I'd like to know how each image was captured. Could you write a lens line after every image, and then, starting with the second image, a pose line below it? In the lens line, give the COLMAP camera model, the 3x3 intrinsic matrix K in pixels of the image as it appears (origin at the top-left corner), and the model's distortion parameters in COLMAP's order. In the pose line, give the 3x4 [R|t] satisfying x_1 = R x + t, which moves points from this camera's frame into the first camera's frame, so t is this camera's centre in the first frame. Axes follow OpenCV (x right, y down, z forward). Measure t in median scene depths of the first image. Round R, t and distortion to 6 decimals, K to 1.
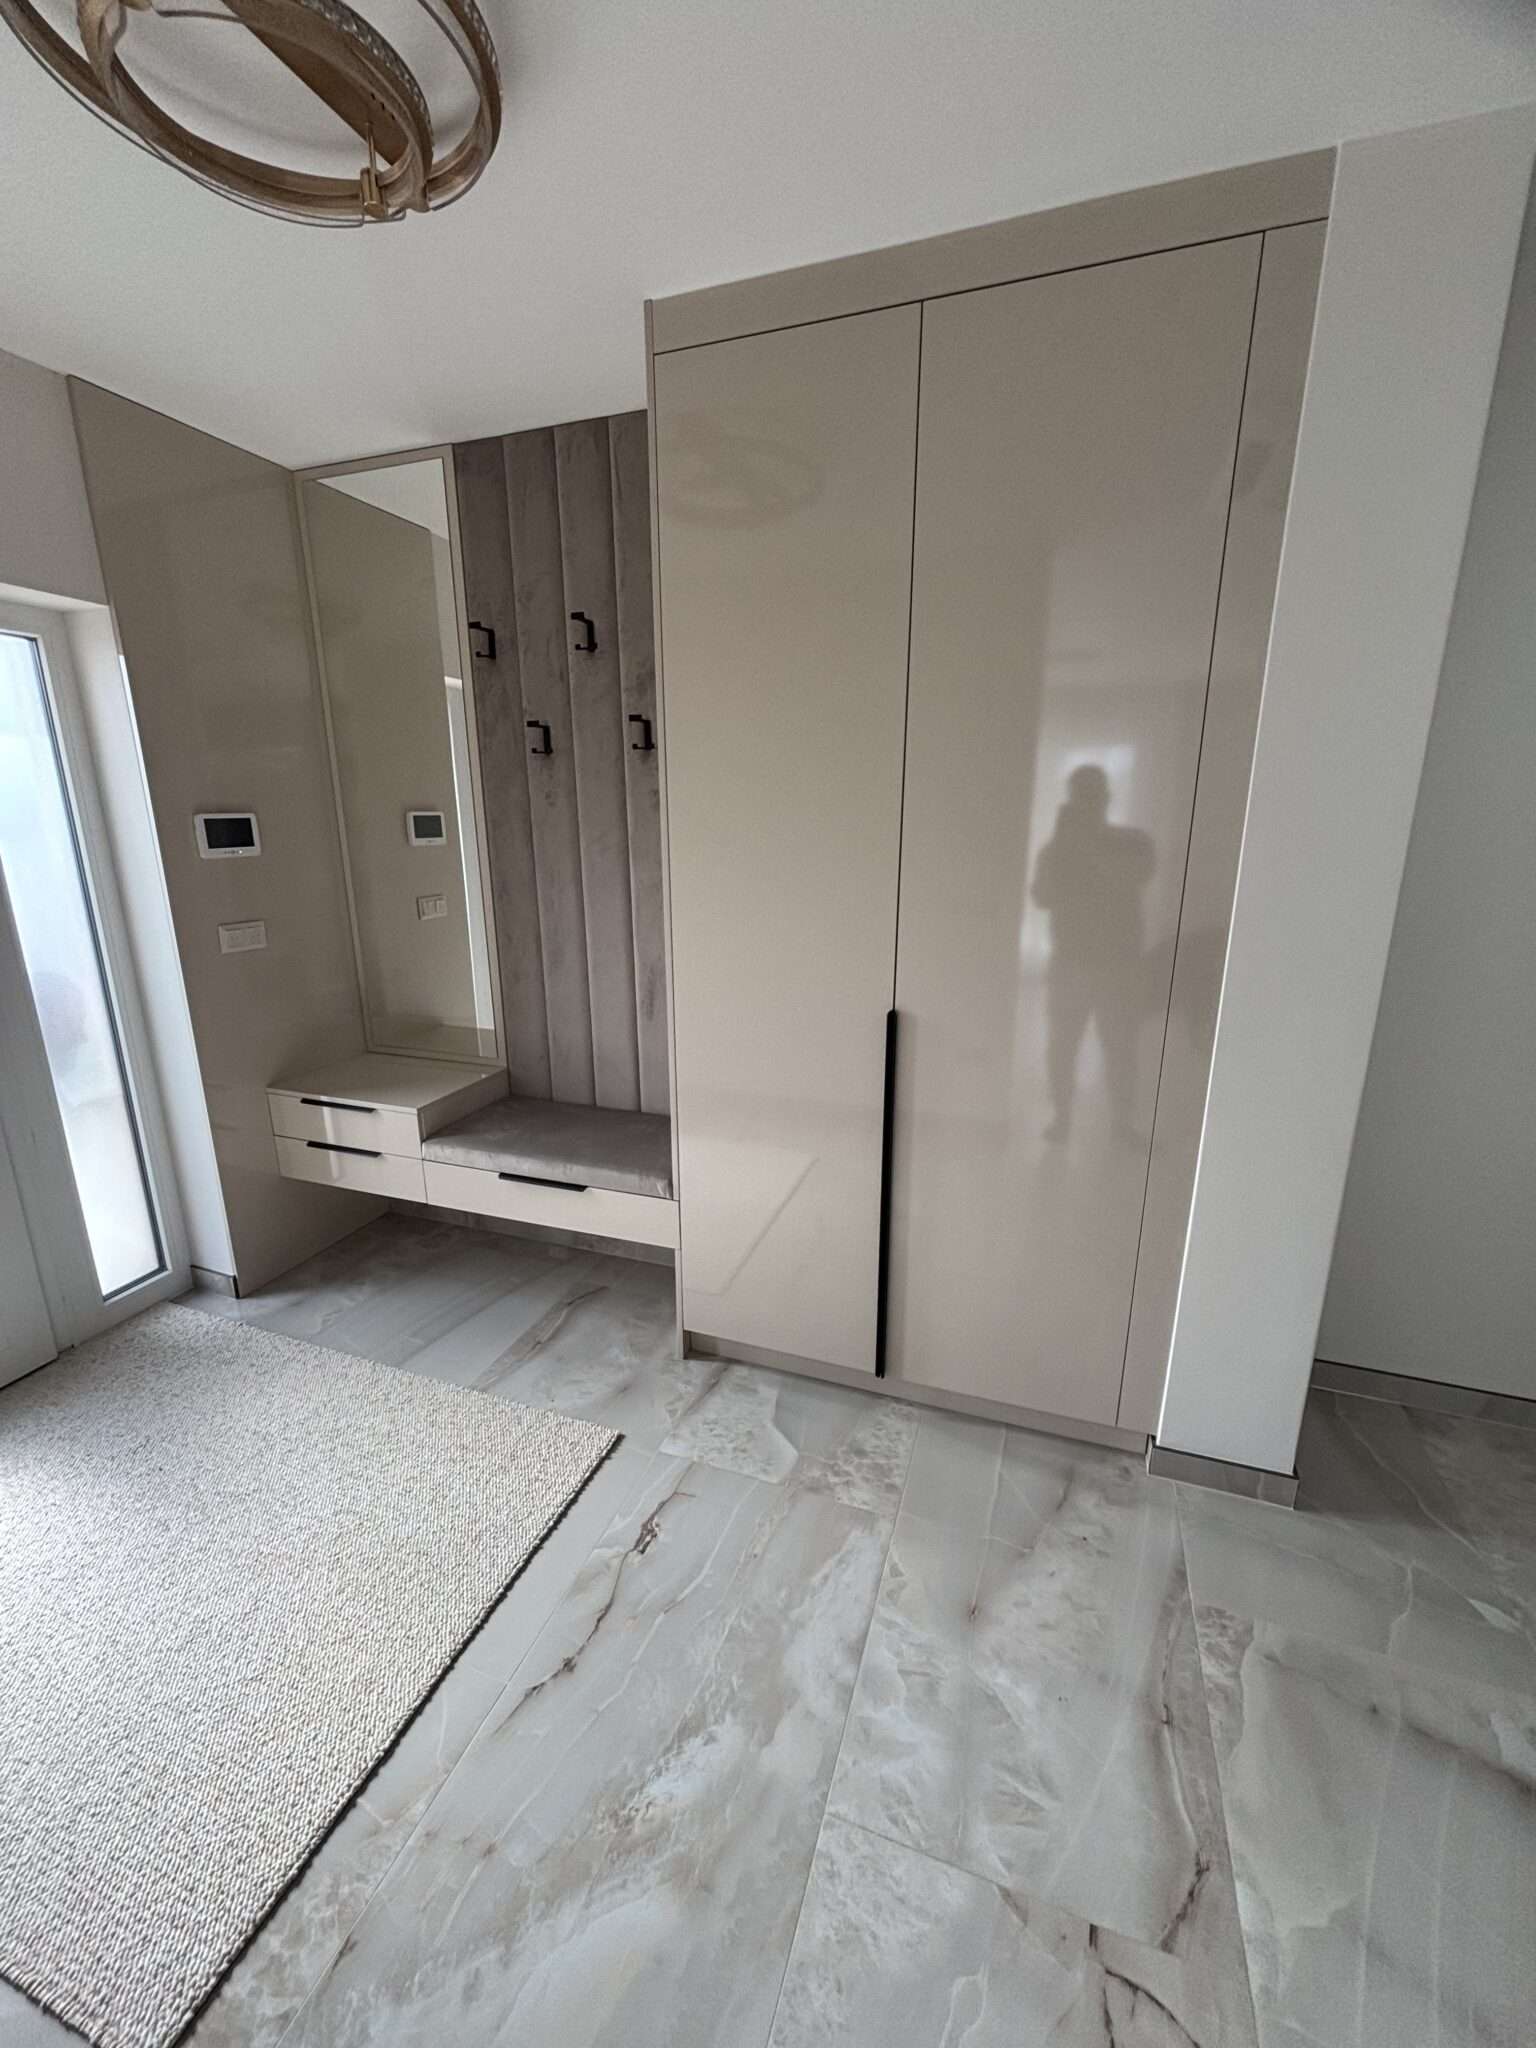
lens RADIAL K [[822.8, 0, 753.7], [0, 822.8, 1024.5], [0, 0, 1]] dist [0.005093, -0.000926]
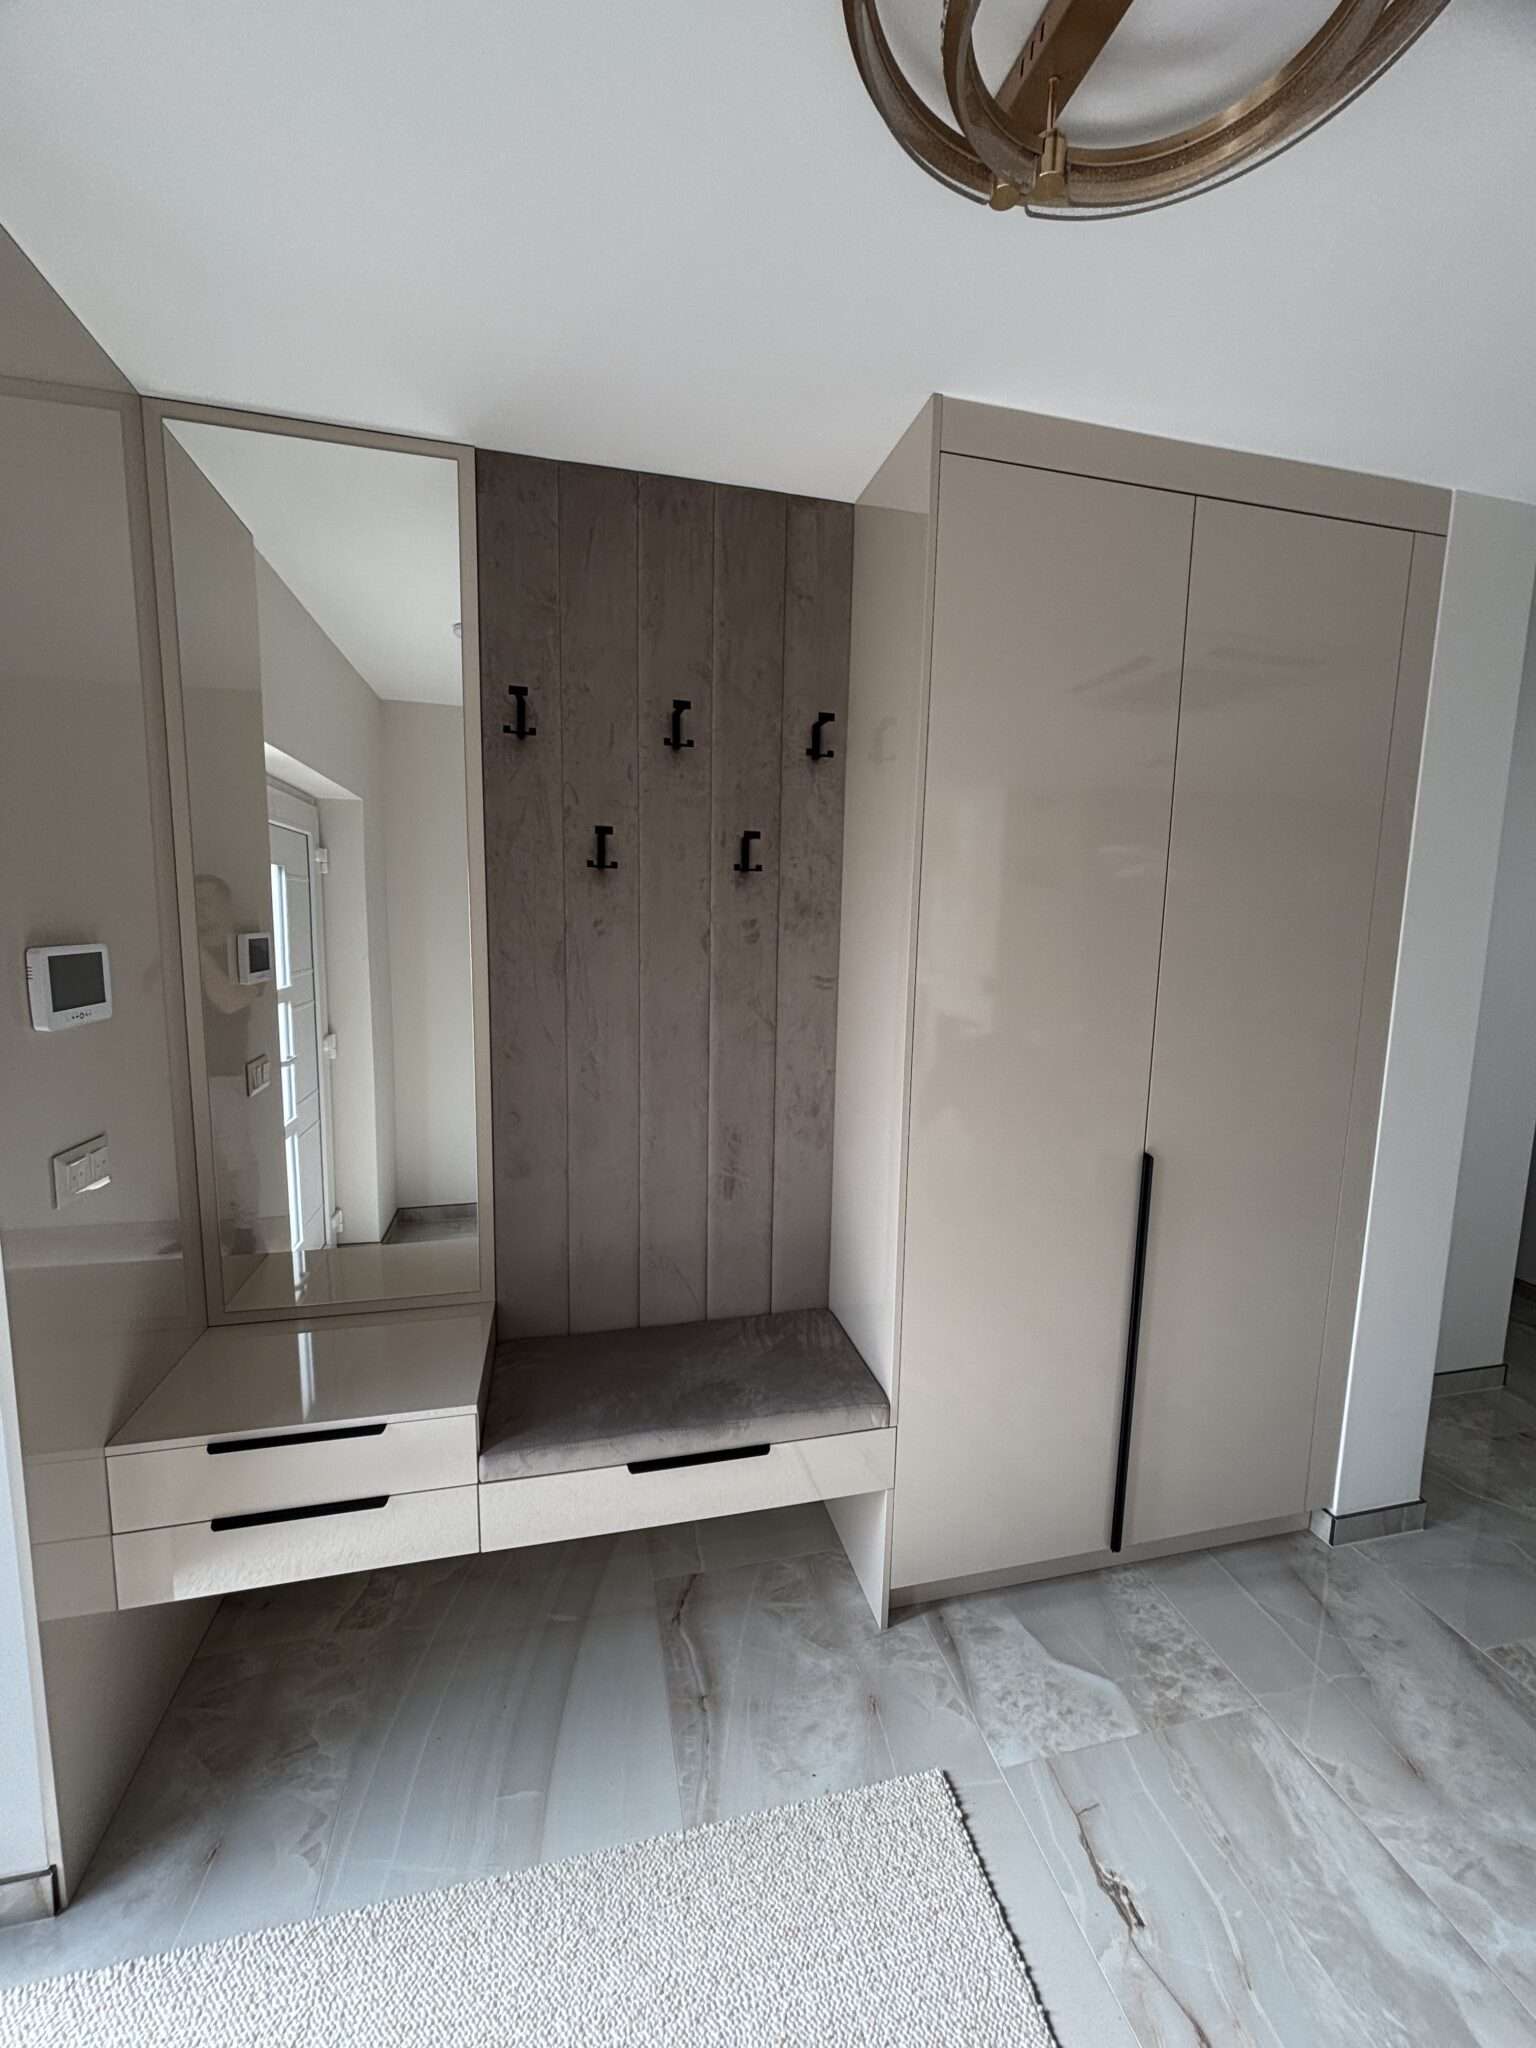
lens RADIAL K [[822.8, 0, 763.7], [0, 822.8, 1030.0], [0, 0, 1]] dist [0.005093, -0.000926]
pose [[0.832694, -0.053522, 0.551140, -0.682957], [0.119083, 0.989338, -0.083843, -0.124854], [-0.540777, 0.135447, 0.830190, 0.385572]]
